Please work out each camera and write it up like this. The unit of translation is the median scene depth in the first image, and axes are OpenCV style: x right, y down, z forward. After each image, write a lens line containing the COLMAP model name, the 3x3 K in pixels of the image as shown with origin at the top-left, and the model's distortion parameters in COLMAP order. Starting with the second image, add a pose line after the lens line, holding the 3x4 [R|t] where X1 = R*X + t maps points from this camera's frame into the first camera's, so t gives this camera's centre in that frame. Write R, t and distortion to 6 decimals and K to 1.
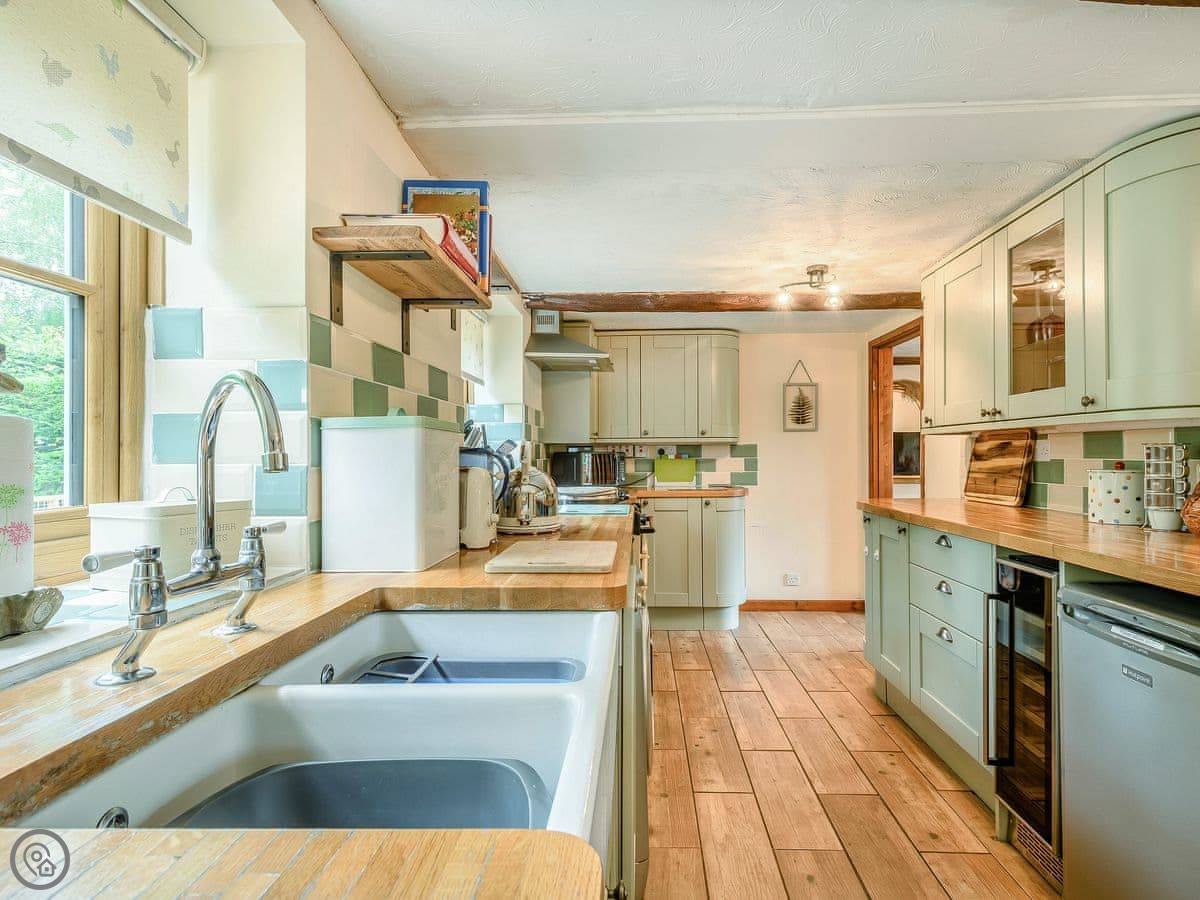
lens RADIAL K [[635.3, 0, 604.4], [0, 635.3, 453.6], [0, 0, 1]] dist [0.000795, -0.000114]
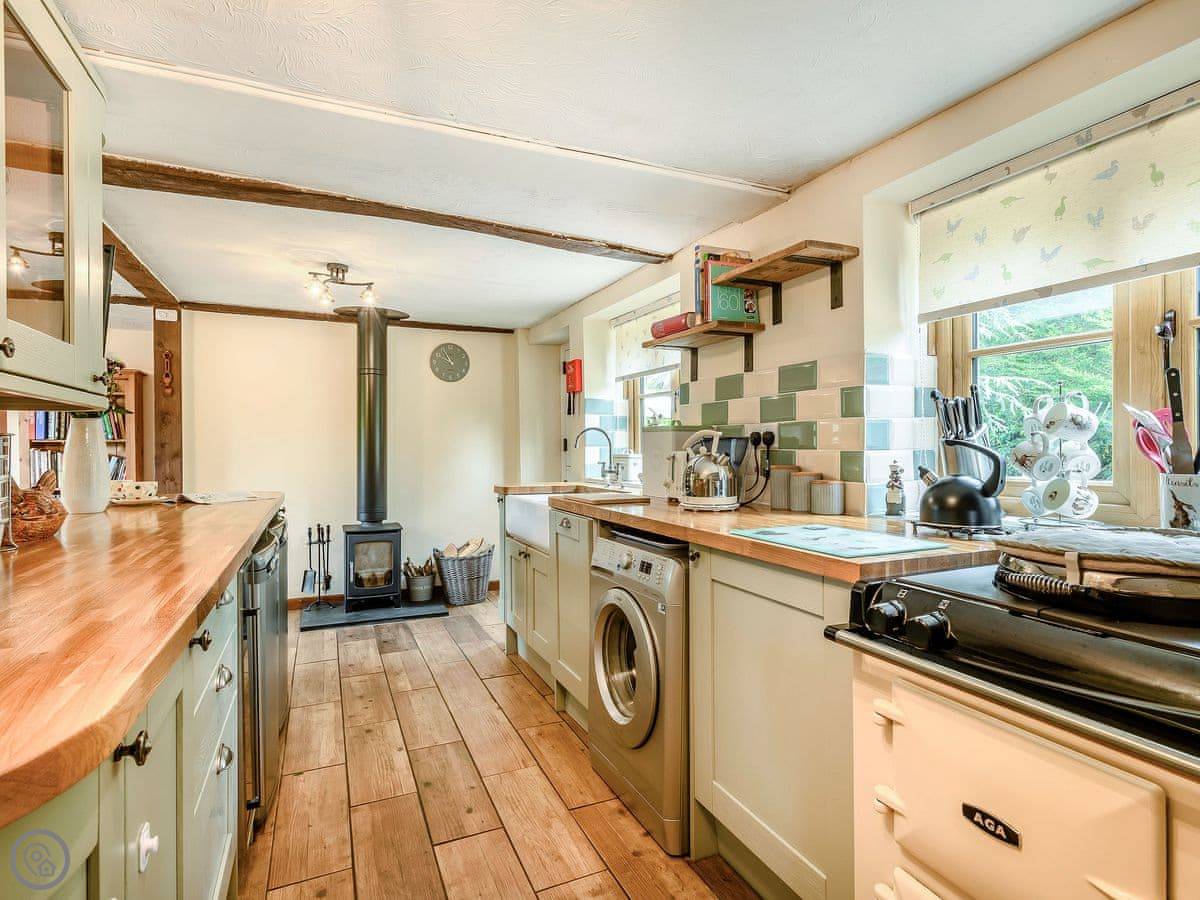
lens RADIAL K [[635.3, 0, 601.8], [0, 635.3, 448.9], [0, 0, 1]] dist [0.000795, -0.000114]
pose [[-0.890437, 0.005167, -0.455077, 0.607386], [0.007209, 0.999970, -0.002753, 0.019242], [0.455049, -0.005732, -0.890448, 2.056804]]
